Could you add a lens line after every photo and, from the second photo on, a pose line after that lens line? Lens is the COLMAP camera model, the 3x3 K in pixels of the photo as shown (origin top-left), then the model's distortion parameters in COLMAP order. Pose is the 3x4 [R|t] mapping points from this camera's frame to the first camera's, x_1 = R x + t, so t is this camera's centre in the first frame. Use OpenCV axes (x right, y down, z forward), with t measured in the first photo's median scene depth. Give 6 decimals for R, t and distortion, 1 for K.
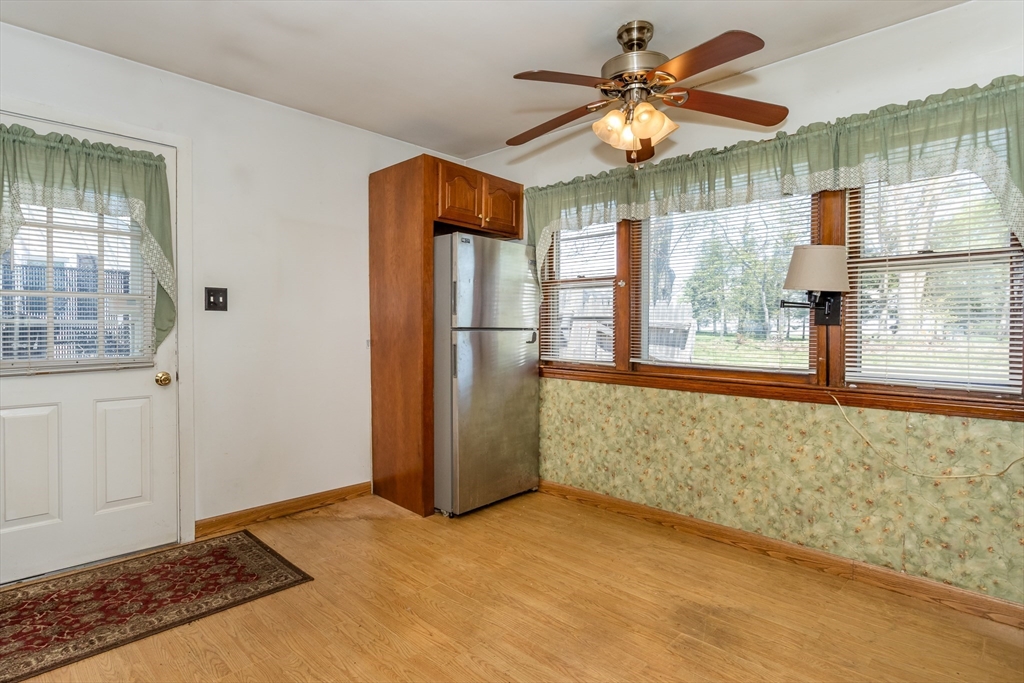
lens RADIAL K [[554.3, 0, 497.0], [0, 554.3, 338.7], [0, 0, 1]] dist [-0.004757, -0.000237]
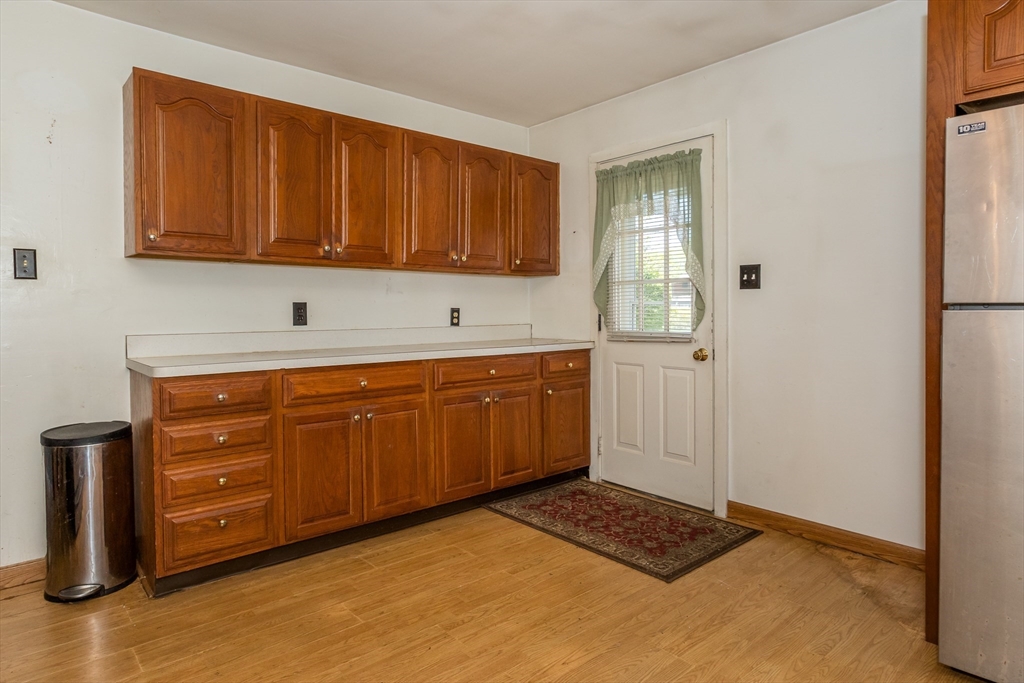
lens RADIAL K [[599.2, 0, 510.9], [0, 599.2, 318.9], [0, 0, 1]] dist [-0.002092, -0.000728]
pose [[-0.084495, 0.013773, -0.996329, 0.517789], [-0.020602, 0.999667, 0.015566, -0.006411], [0.996211, 0.021842, -0.084183, 0.635208]]
